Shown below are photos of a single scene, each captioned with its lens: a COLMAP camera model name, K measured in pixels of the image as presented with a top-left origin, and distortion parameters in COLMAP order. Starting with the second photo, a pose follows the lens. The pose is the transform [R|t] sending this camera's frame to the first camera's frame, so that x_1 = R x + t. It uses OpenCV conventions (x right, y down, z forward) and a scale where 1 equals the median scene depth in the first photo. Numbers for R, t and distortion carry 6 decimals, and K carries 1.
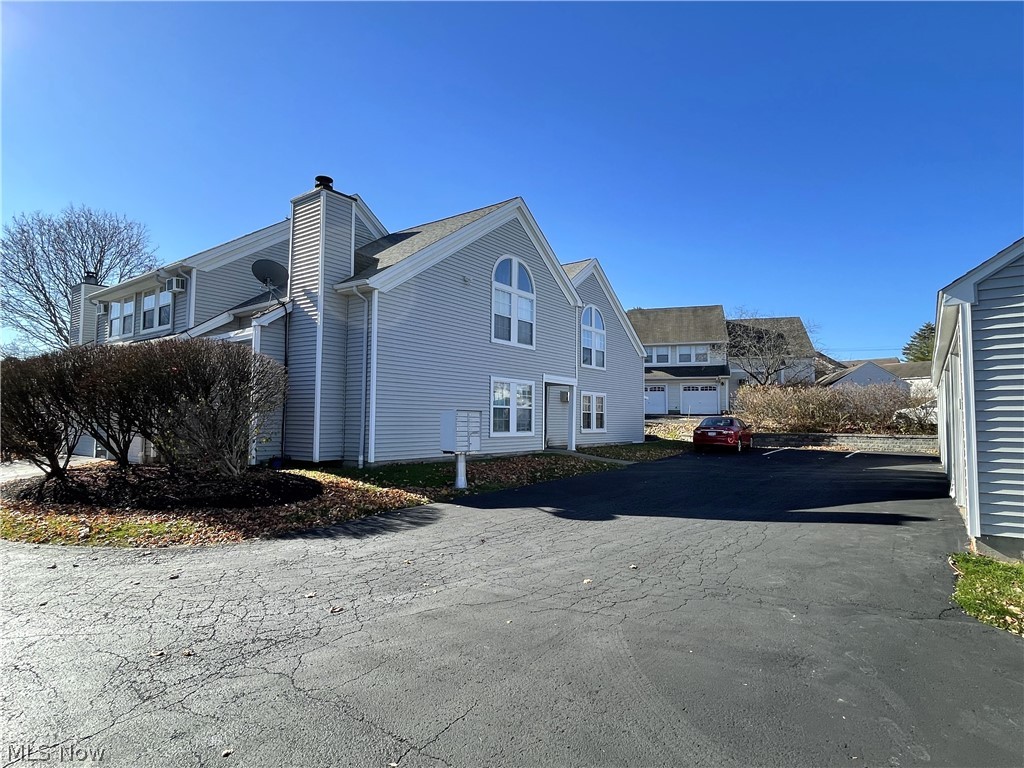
lens RADIAL K [[548.4, 0, 513.9], [0, 548.4, 385.2], [0, 0, 1]] dist [0.000527, 0.000004]
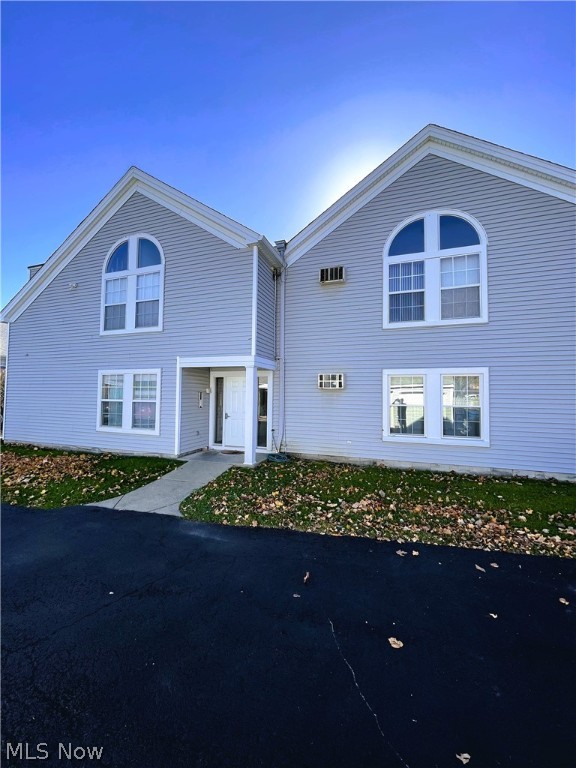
lens RADIAL K [[305.9, 0, 281.7], [0, 305.9, 395.1], [0, 0, 1]] dist [-0.001493, -0.000058]
pose [[0.310940, -0.055624, -0.948800, 0.529119], [0.038157, 0.998212, -0.046016, 0.061060], [0.949663, -0.021895, 0.312506, 1.036797]]
